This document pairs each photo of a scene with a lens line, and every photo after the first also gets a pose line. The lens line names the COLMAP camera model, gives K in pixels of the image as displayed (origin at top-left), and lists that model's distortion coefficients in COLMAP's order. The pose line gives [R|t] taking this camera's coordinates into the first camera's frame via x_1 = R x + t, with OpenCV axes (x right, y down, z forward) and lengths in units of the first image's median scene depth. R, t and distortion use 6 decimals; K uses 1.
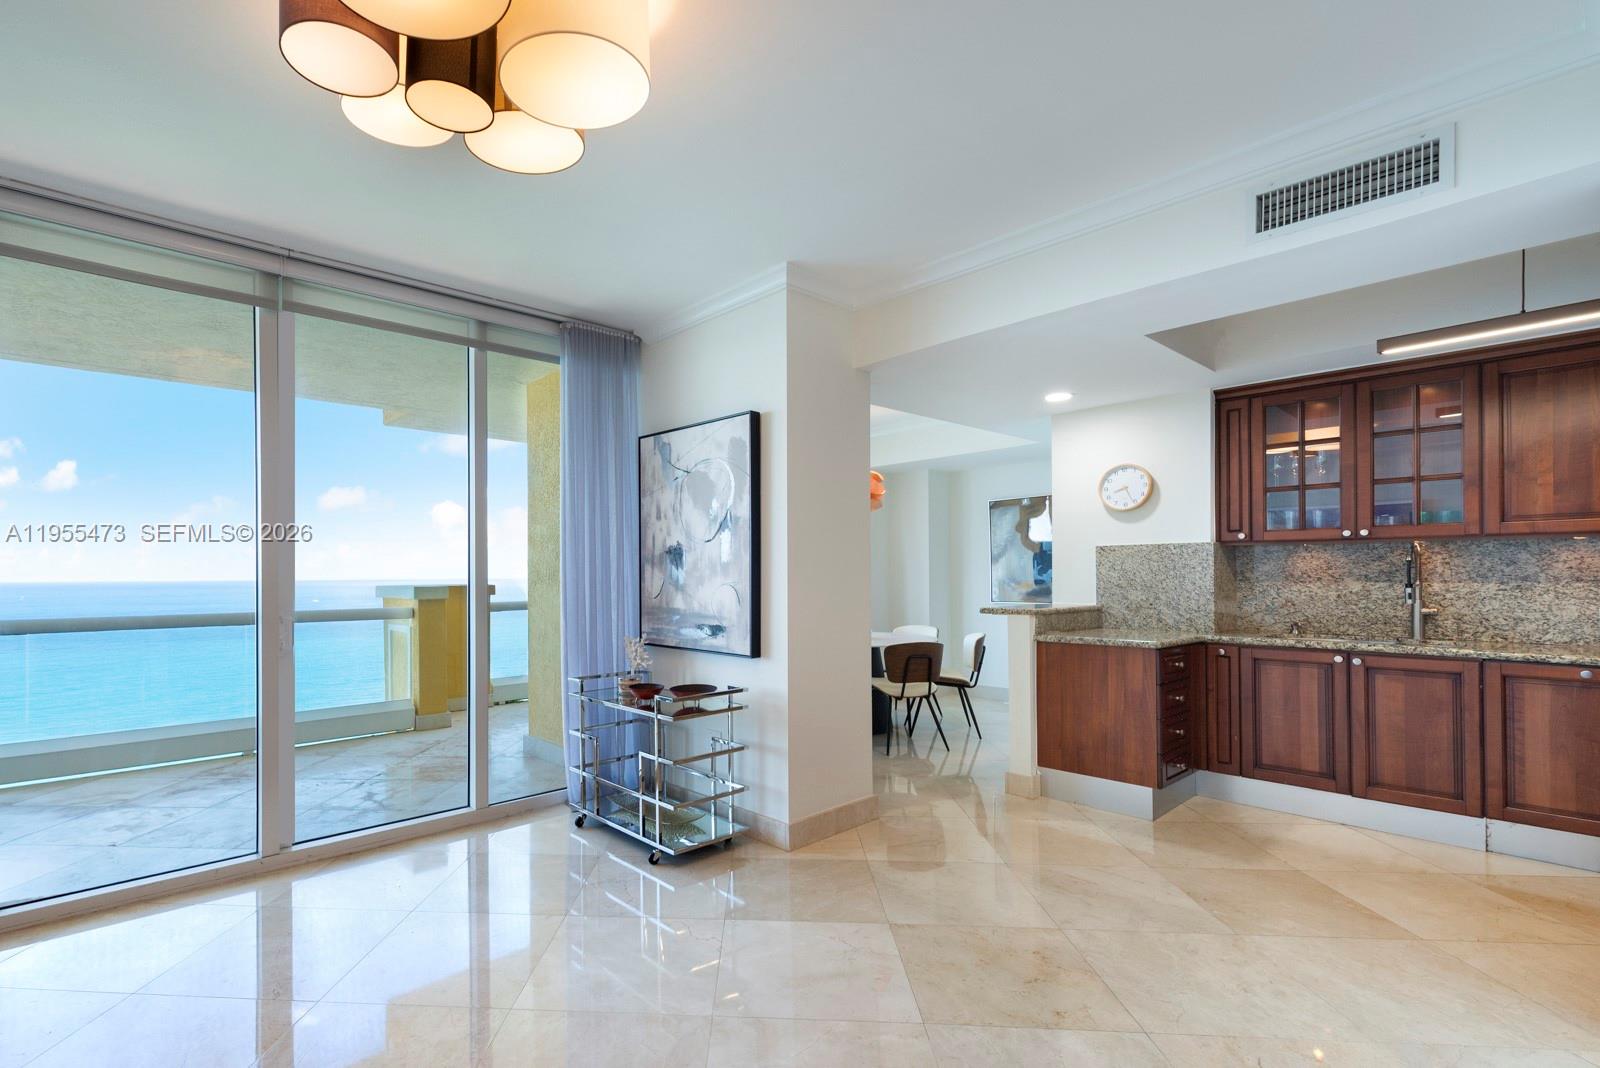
lens RADIAL K [[761.3, 0, 798.9], [0, 761.3, 575.7], [0, 0, 1]] dist [0.002814, 0.000528]
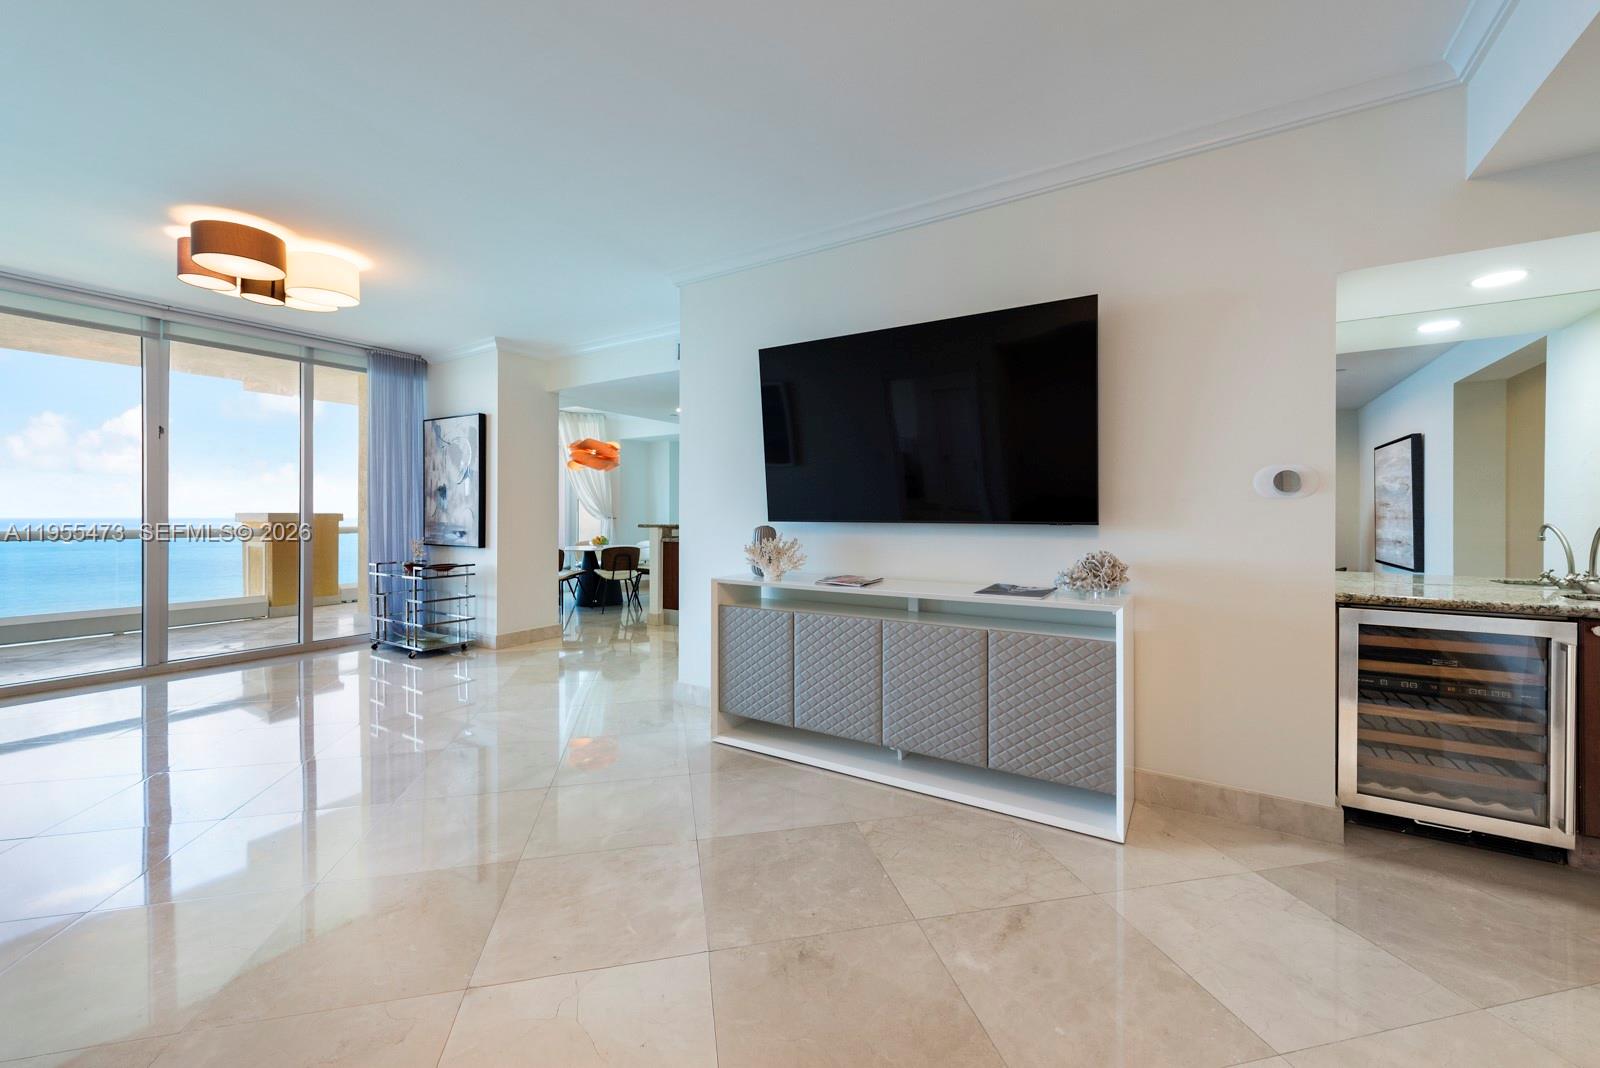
lens RADIAL K [[615.9, 0, 836.6], [0, 615.9, 521.0], [0, 0, 1]] dist [-0.001570, -0.000476]
pose [[0.966457, 0.007657, 0.256714, 0.360650], [-0.009520, 0.999937, 0.006014, 0.023964], [-0.256652, -0.008257, 0.966469, -0.603093]]
